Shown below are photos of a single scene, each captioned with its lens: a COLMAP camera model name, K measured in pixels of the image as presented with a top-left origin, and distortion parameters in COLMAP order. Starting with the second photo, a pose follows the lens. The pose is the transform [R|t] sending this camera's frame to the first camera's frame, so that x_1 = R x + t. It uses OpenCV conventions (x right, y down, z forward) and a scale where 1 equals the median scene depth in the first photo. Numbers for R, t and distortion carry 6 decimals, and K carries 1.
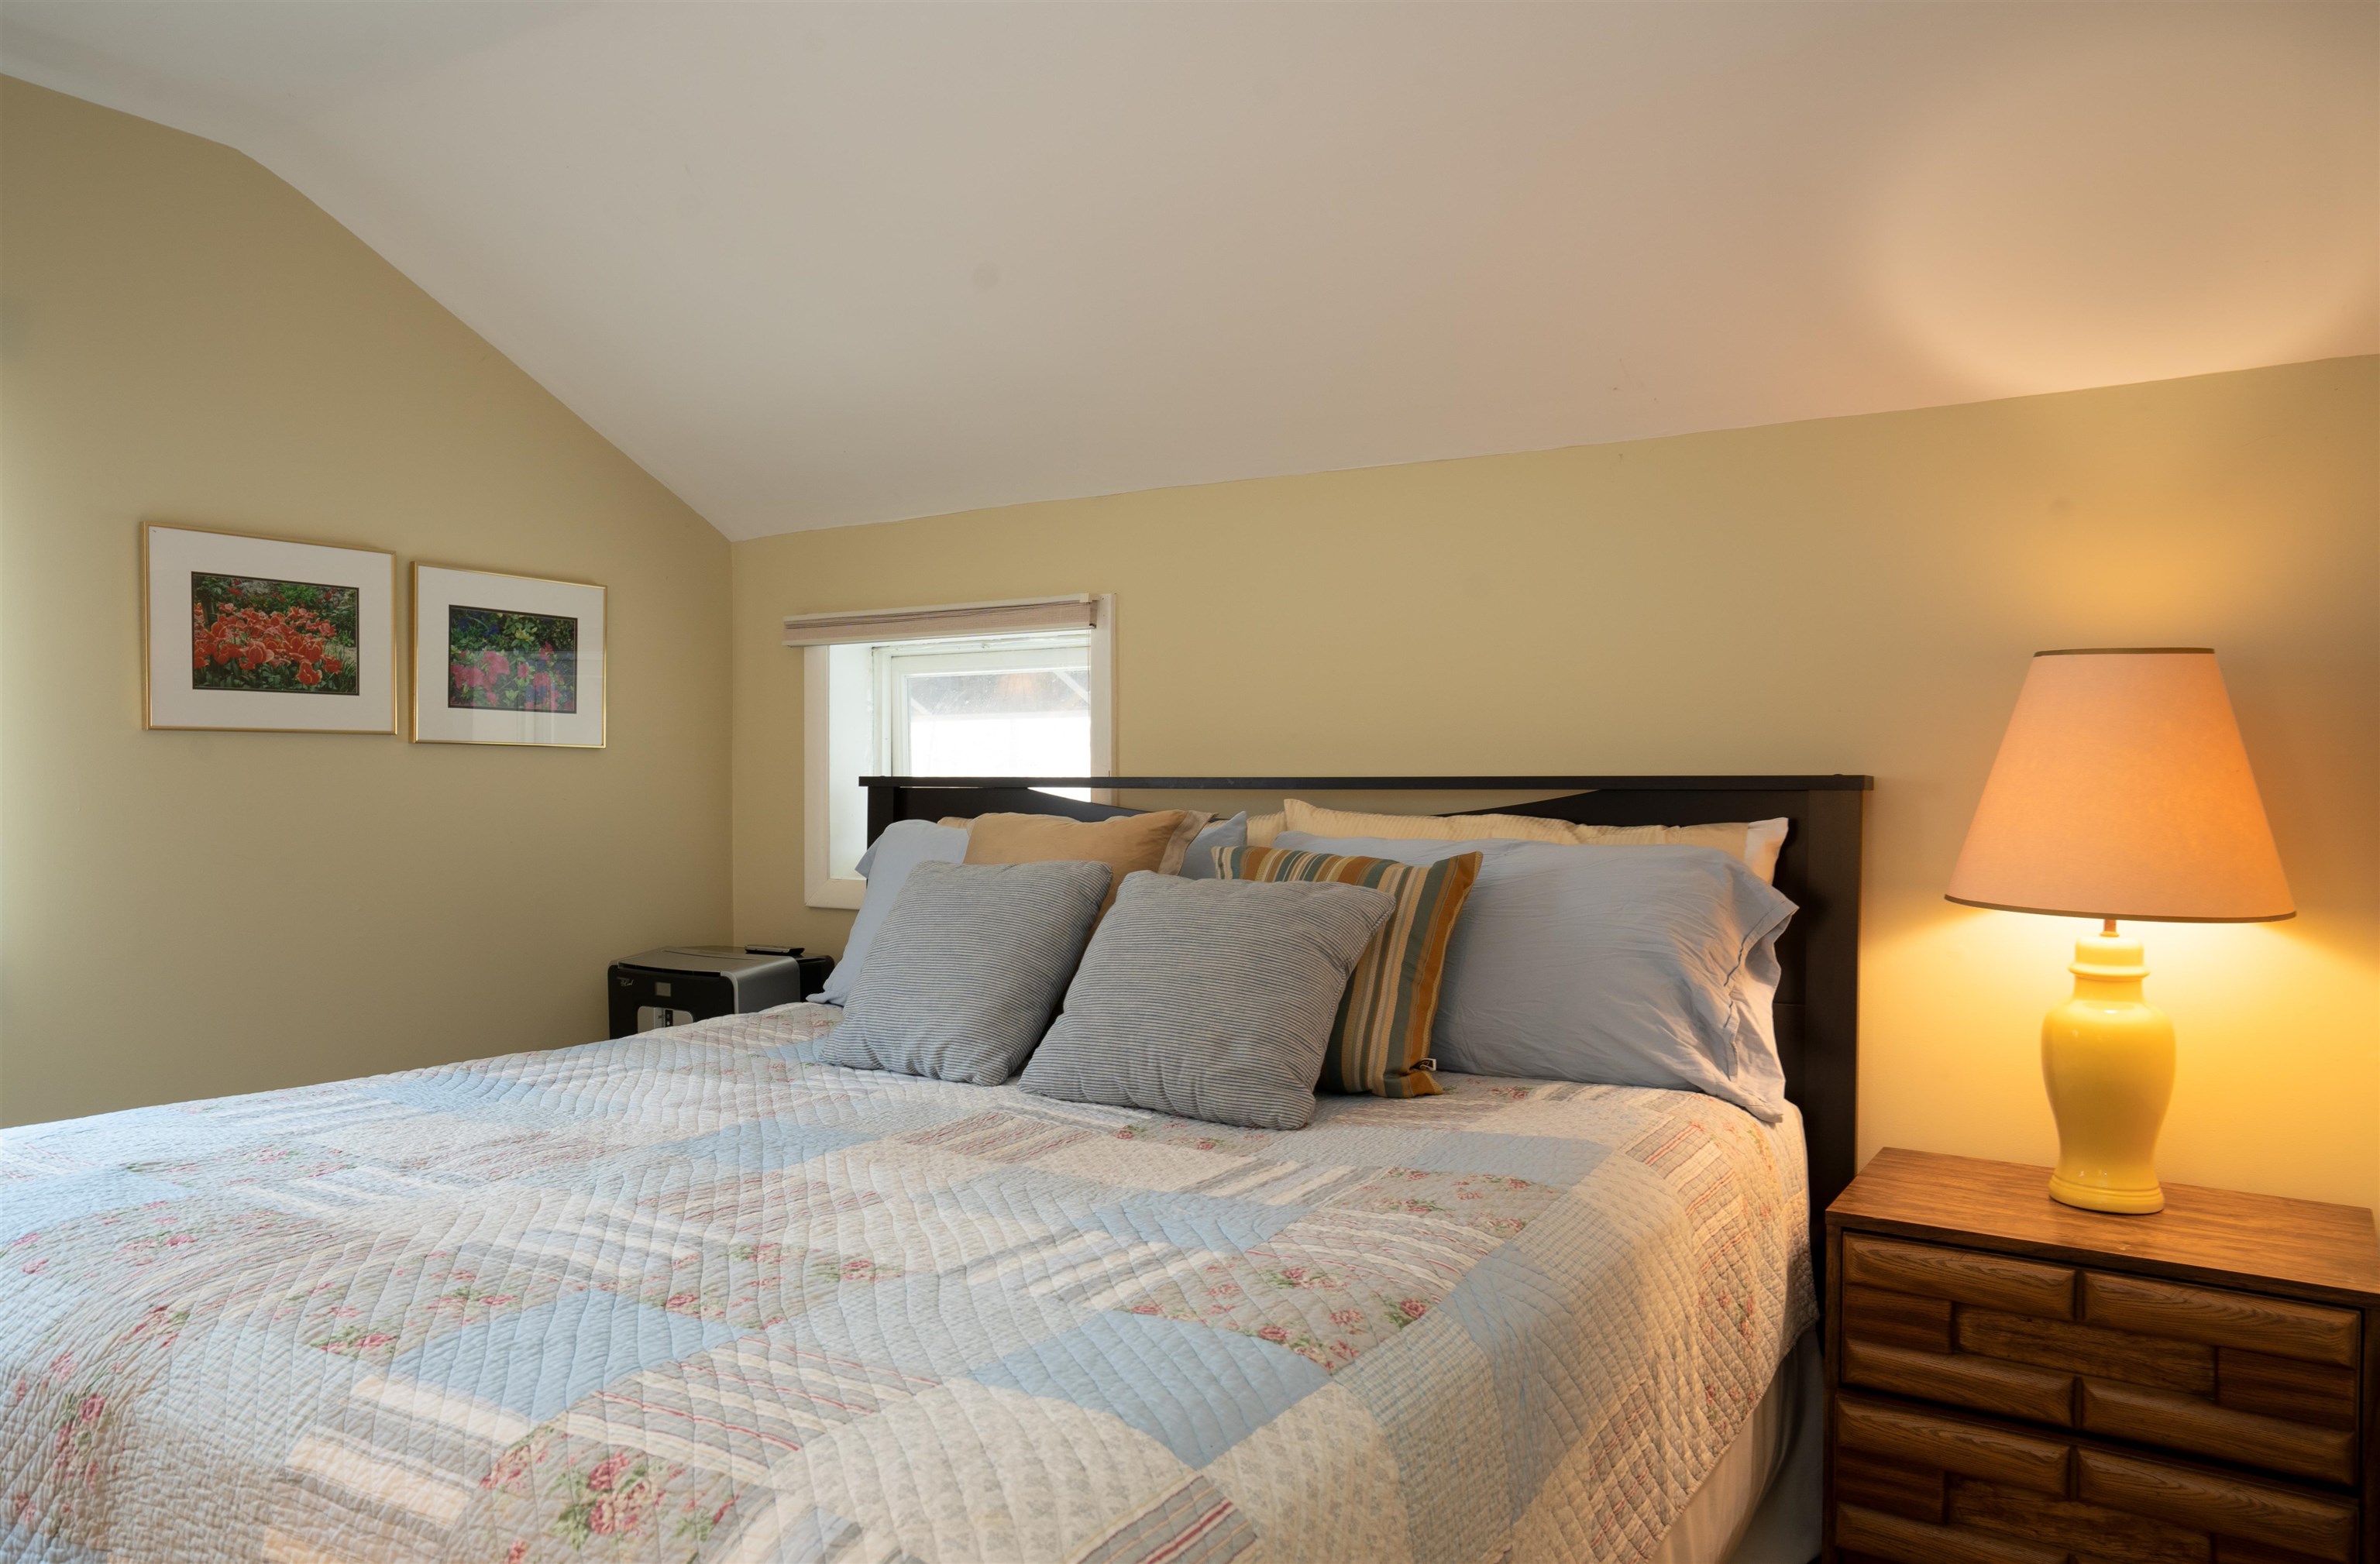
lens RADIAL K [[1706.0, 0, 1181.9], [0, 1706.0, 783.7], [0, 0, 1]] dist [0.001601, 0.003187]
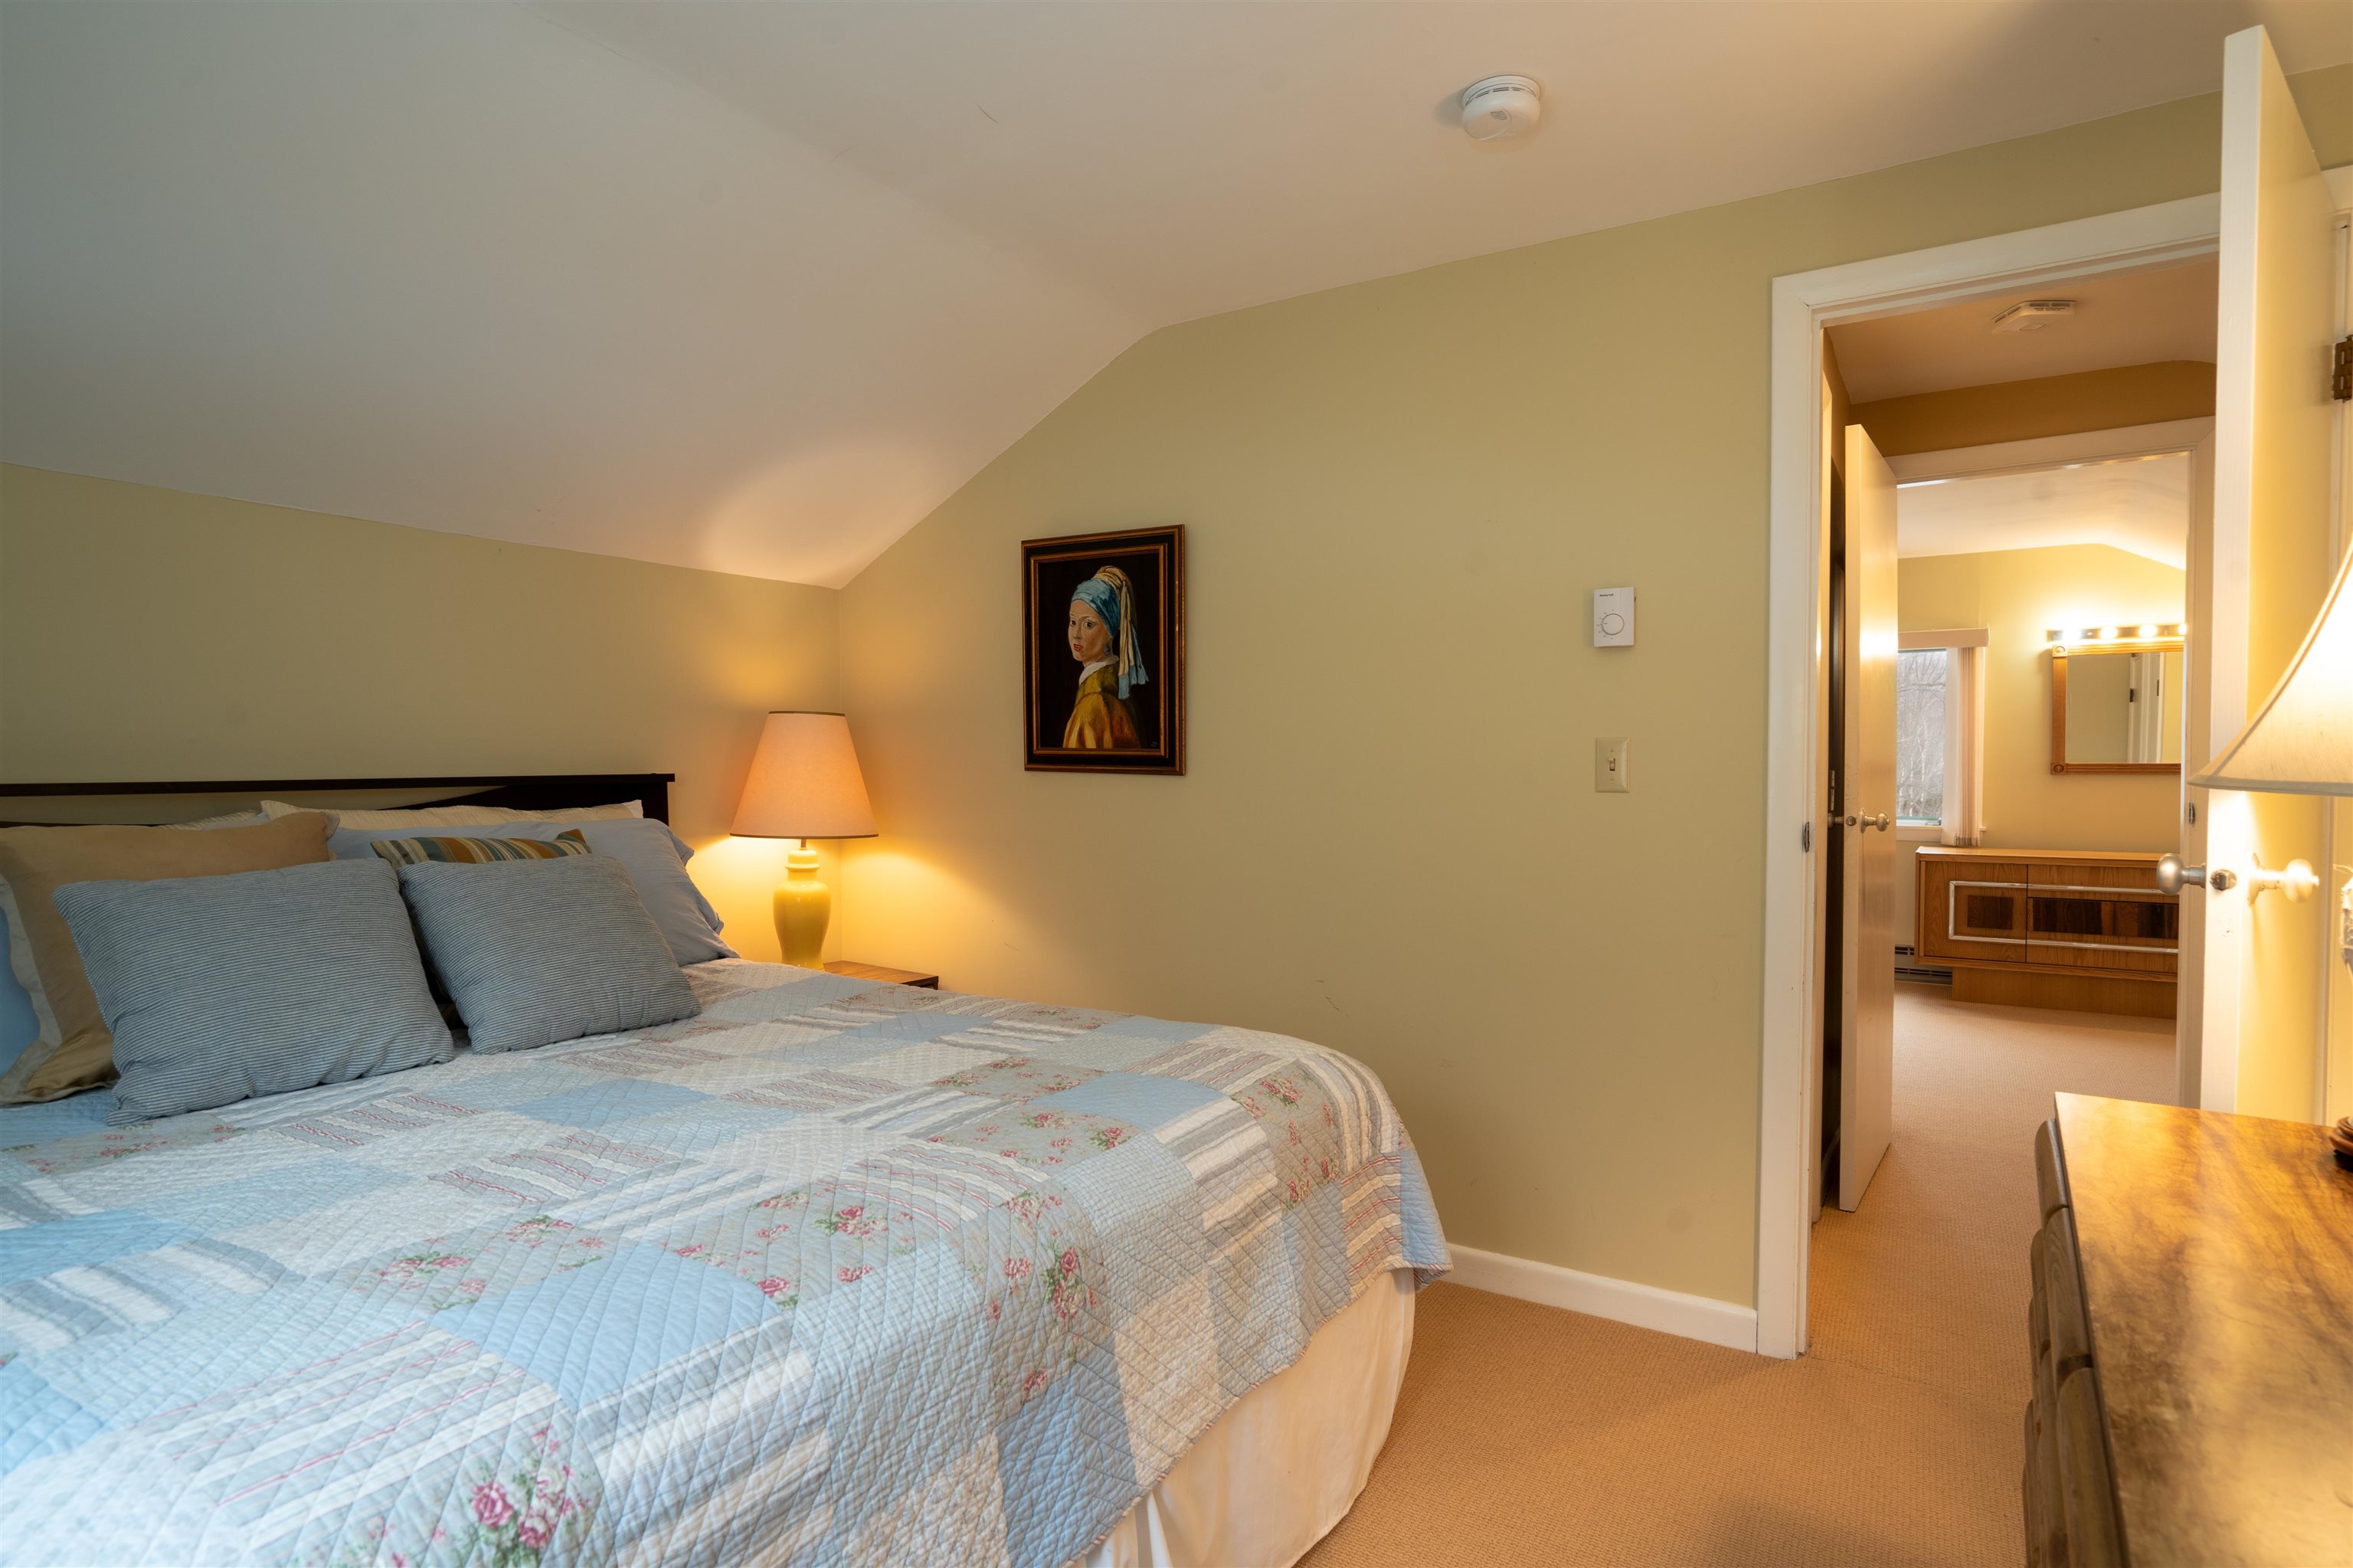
lens RADIAL K [[1211.4, 0, 1176.5], [0, 1211.4, 784.0], [0, 0, 1]] dist [0.000422, 0.000020]
pose [[-0.002297, -0.019626, 0.999805, -1.308491], [0.008397, 0.999772, 0.019645, -0.021649], [-0.999962, 0.008440, -0.002132, 0.760120]]
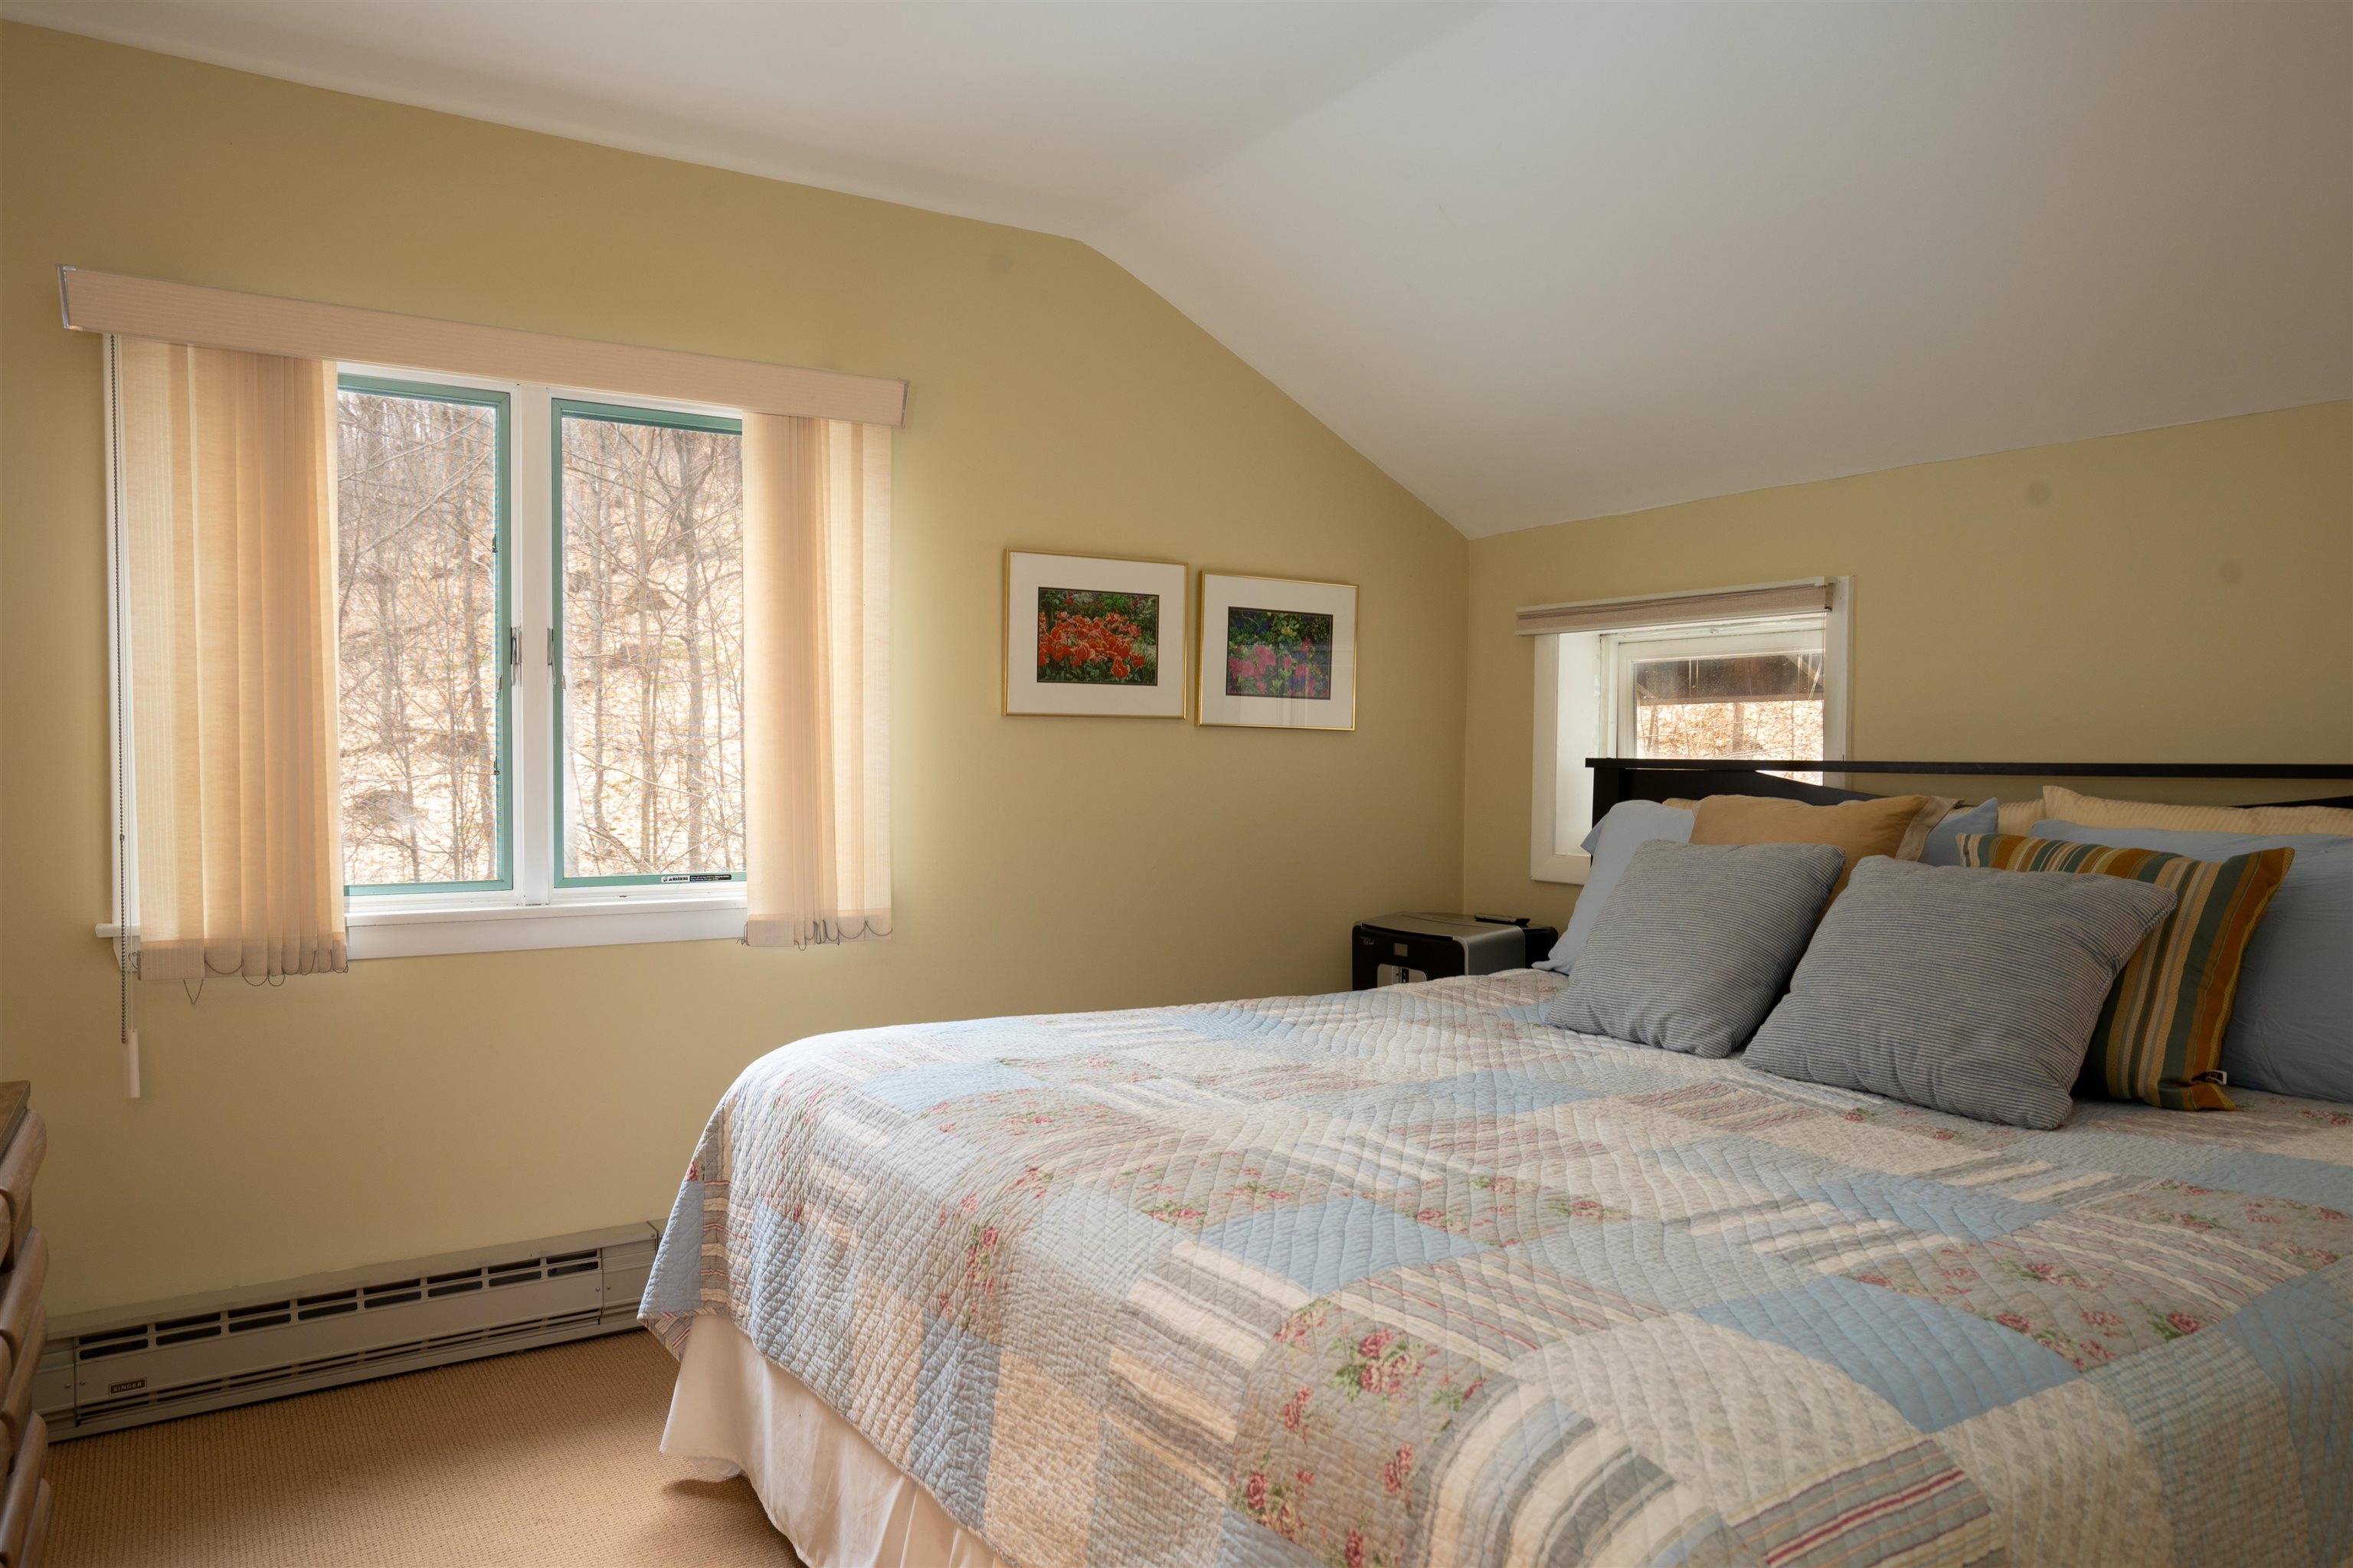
lens RADIAL K [[1643.0, 0, 1149.0], [0, 1643.0, 796.0], [0, 0, 1]] dist [-0.016359, 0.048107]
pose [[0.903832, 0.018568, -0.427485, 0.001447], [-0.010336, 0.999714, 0.021569, 0.000136], [0.427763, -0.015076, 0.903765, -0.062248]]
